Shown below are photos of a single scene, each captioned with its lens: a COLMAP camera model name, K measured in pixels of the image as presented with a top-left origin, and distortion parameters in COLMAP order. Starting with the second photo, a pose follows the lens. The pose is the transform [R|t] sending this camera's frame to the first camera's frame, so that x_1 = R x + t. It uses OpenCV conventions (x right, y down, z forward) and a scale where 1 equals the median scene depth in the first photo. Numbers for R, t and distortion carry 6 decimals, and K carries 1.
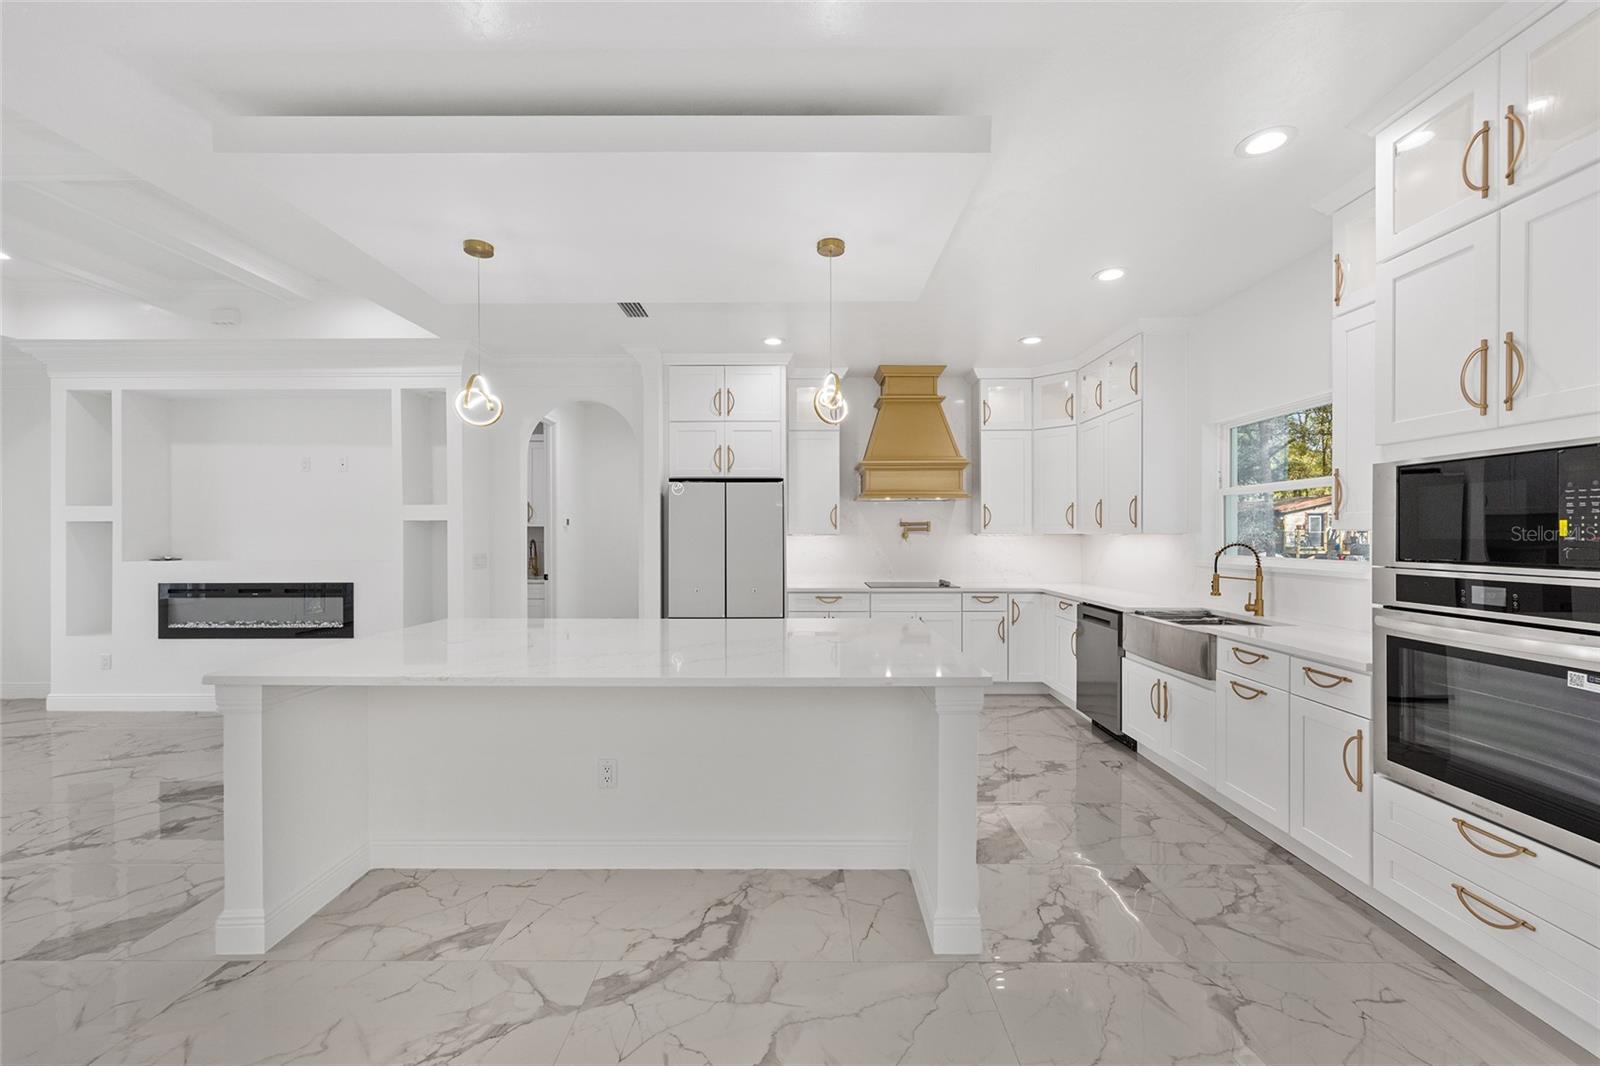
lens RADIAL K [[635.4, 0, 792.8], [0, 635.4, 536.3], [0, 0, 1]] dist [-0.001378, -0.000161]
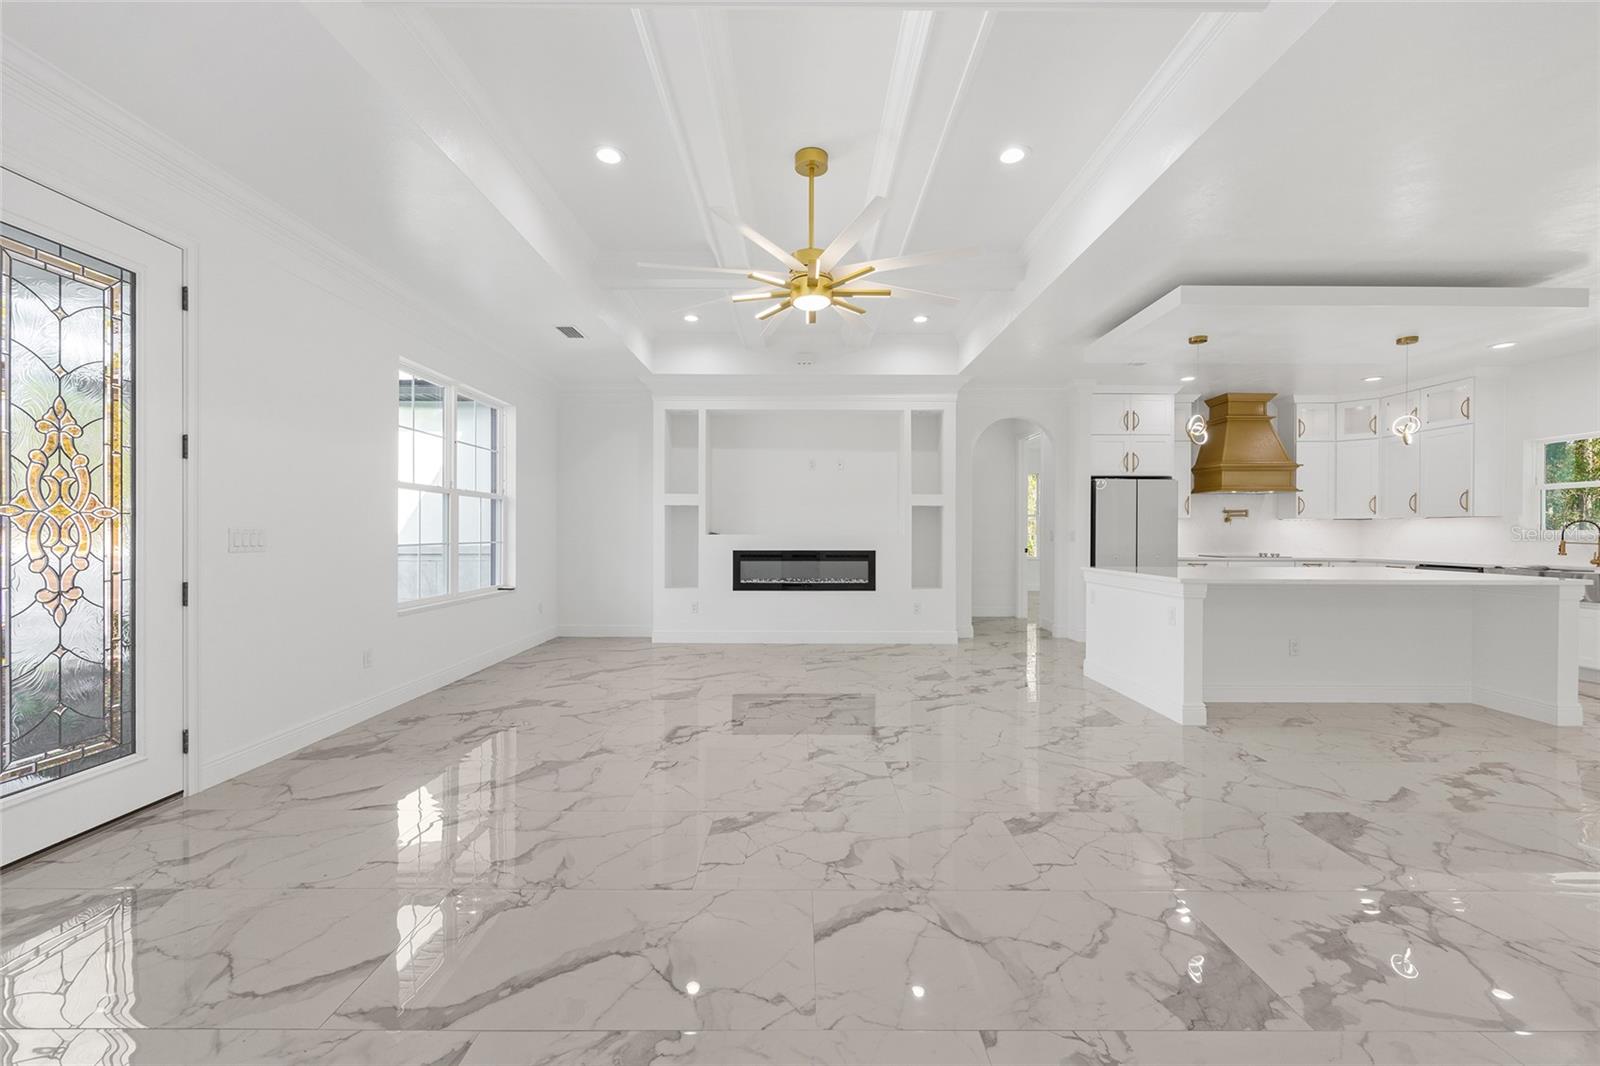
lens RADIAL K [[635.4, 0, 805.6], [0, 635.4, 529.9], [0, 0, 1]] dist [-0.001378, -0.000161]
pose [[0.999965, 0.004431, 0.007091, -0.847321], [-0.004428, 0.999990, -0.000472, 0.029037], [-0.007093, 0.000440, 0.999975, -0.378972]]
